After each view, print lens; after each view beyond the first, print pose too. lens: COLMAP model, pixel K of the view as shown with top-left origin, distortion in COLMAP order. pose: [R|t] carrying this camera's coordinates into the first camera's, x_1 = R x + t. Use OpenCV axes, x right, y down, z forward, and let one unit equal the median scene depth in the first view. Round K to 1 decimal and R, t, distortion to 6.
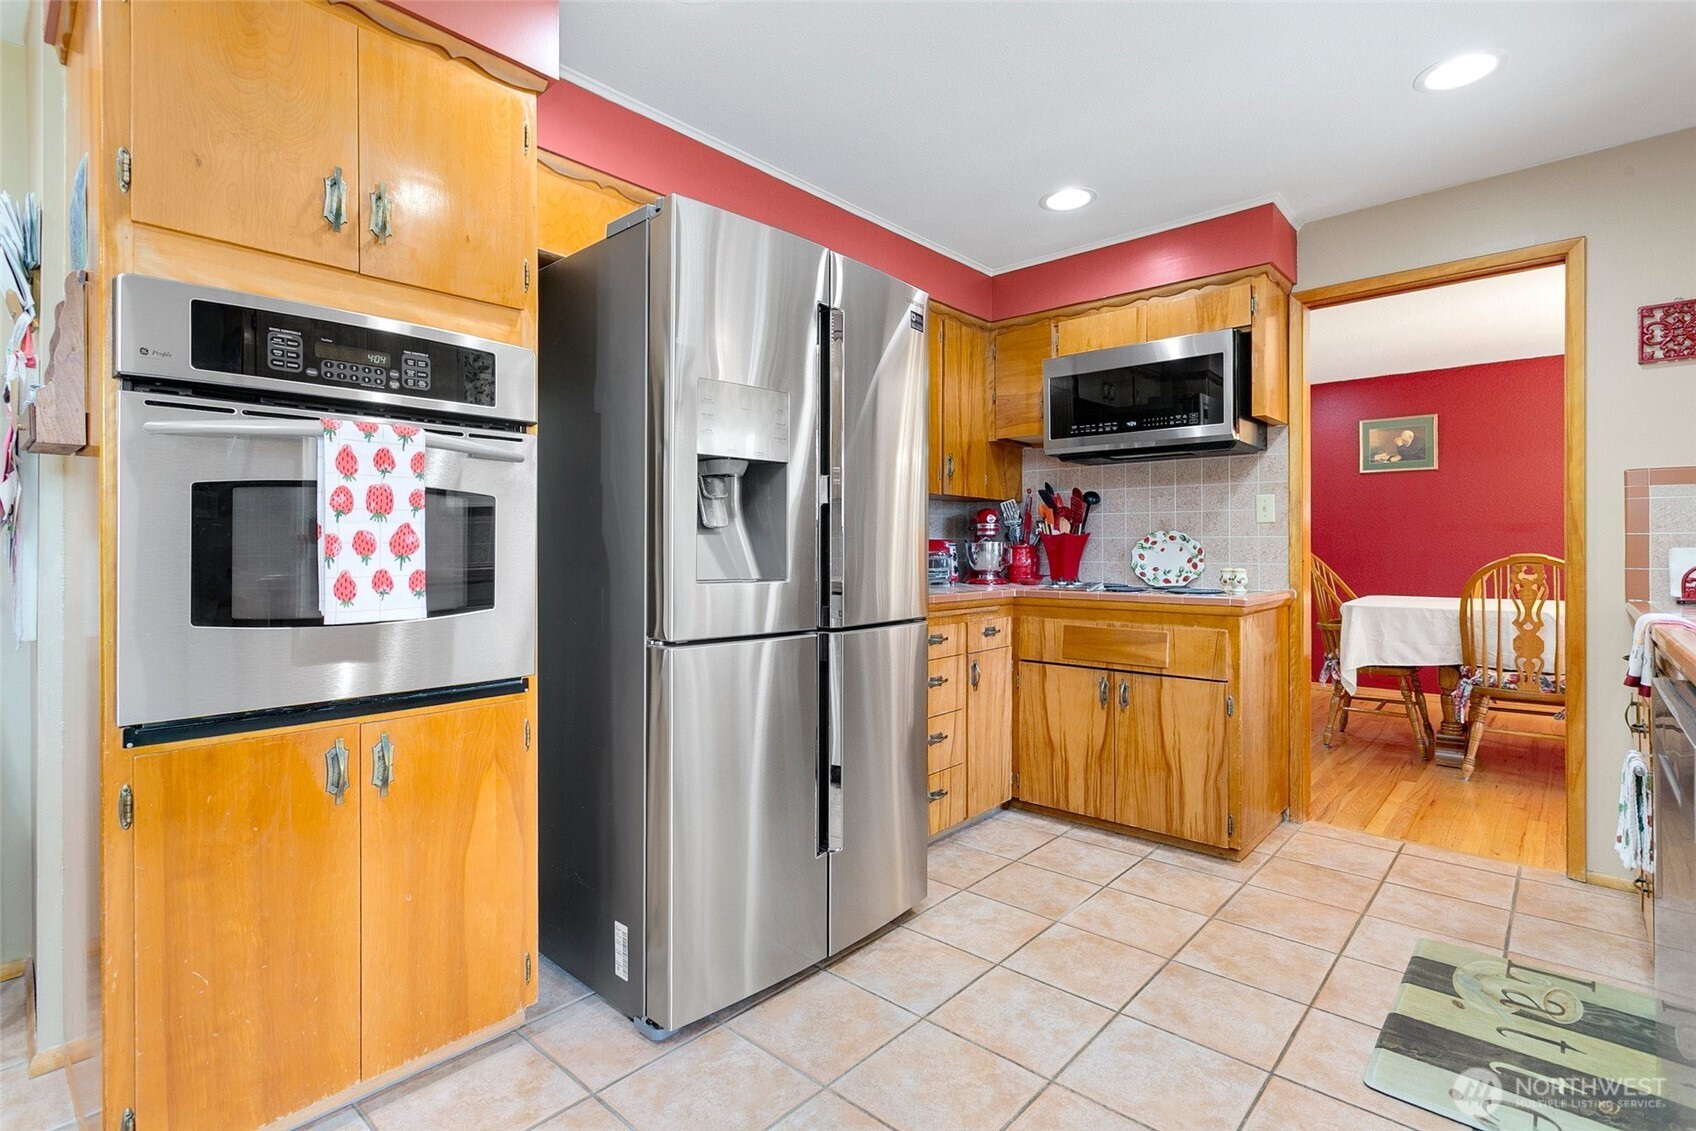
lens RADIAL K [[784.2, 0, 846.1], [0, 784.2, 554.9], [0, 0, 1]] dist [0.002847, 0.005858]
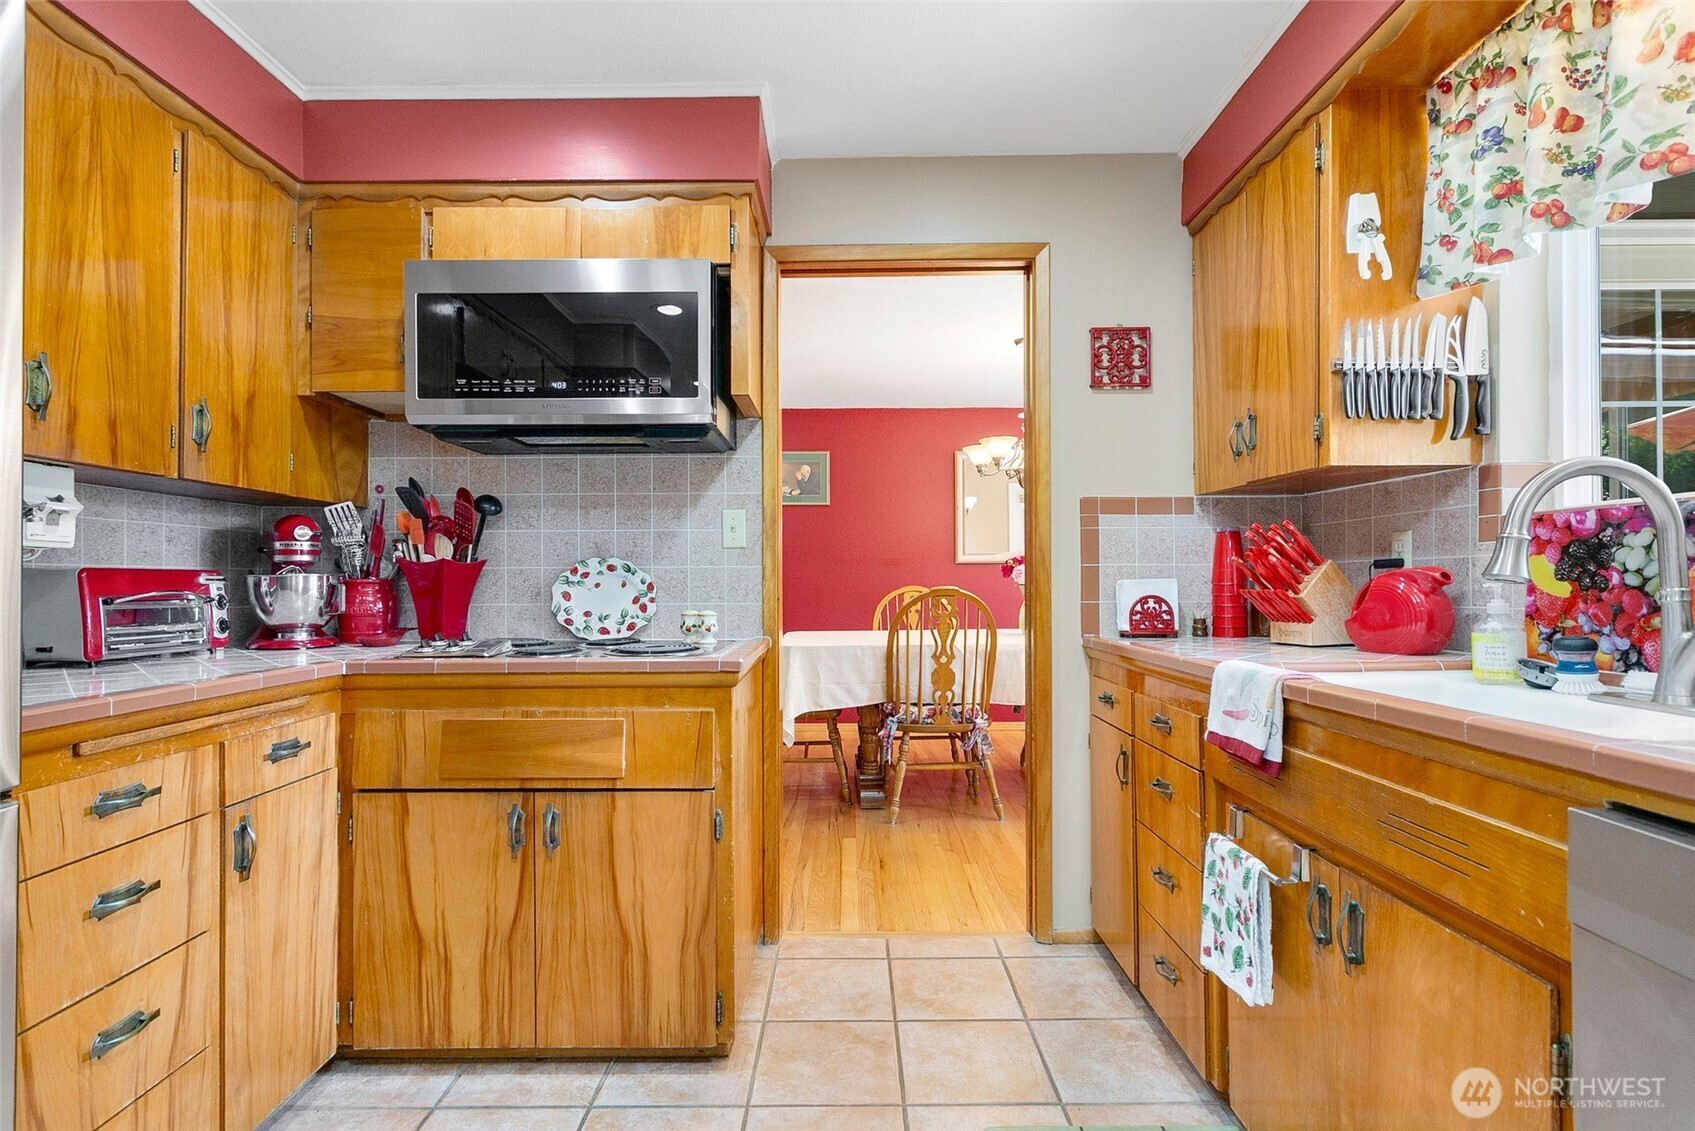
lens RADIAL K [[801.2, 0, 847.5], [0, 801.2, 565.5], [0, 0, 1]] dist [-0.002151, -0.000094]
pose [[0.736844, 0.008534, 0.676009, 0.096058], [0.012100, 0.999594, -0.025808, -0.003305], [-0.675955, 0.027196, 0.736441, 0.353701]]
